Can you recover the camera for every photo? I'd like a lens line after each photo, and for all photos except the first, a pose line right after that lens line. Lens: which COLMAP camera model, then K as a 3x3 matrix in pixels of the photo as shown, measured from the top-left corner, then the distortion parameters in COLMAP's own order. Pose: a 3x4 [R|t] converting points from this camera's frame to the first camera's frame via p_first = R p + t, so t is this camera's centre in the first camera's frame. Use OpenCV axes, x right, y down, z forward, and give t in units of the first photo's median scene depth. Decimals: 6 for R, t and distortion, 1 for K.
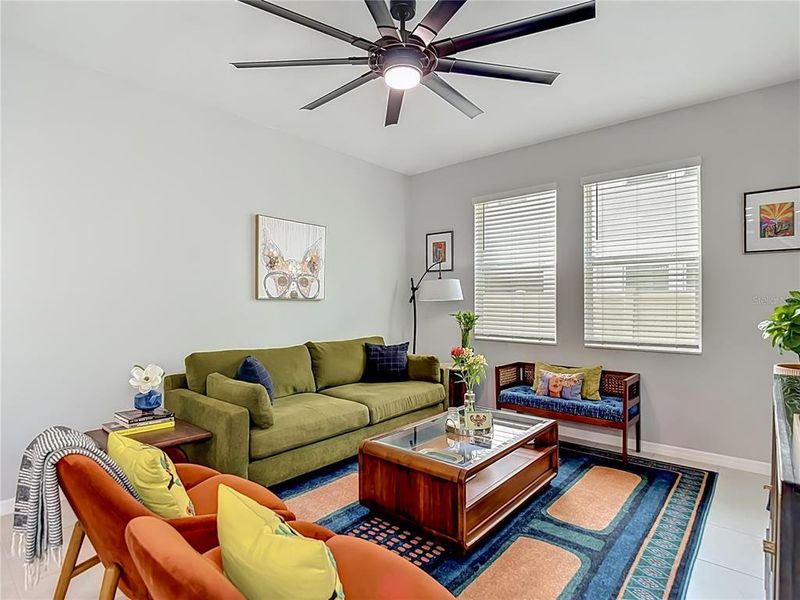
lens RADIAL K [[416.1, 0, 392.9], [0, 416.1, 294.6], [0, 0, 1]] dist [0.003287, -0.017890]
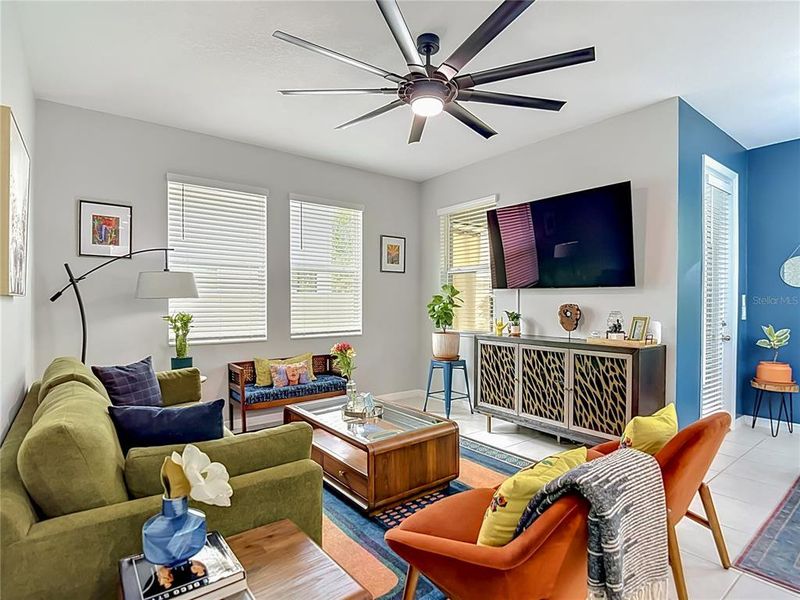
lens RADIAL K [[429.6, 0, 384.4], [0, 429.6, 305.8], [0, 0, 1]] dist [-0.000668, -0.021147]
pose [[0.211231, -0.007244, 0.977409, -0.641350], [-0.016782, 0.999798, 0.011036, 0.013574], [-0.977292, -0.018734, 0.211066, 0.477428]]
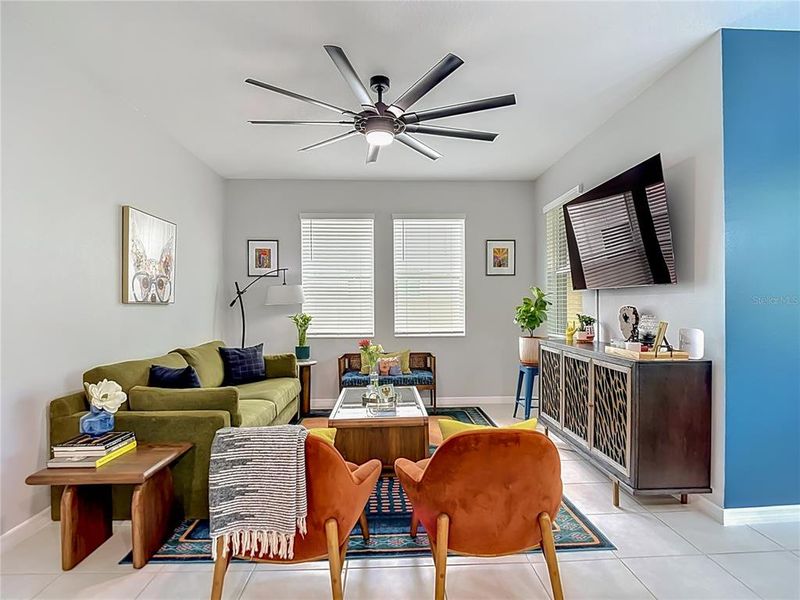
lens RADIAL K [[425.3, 0, 388.4], [0, 425.3, 302.0], [0, 0, 1]] dist [0.029070, -0.051904]
pose [[0.738217, -0.000329, 0.674563, -0.487657], [-0.004112, 0.999979, 0.004989, 0.001986], [-0.674551, -0.006457, 0.738200, -0.020288]]
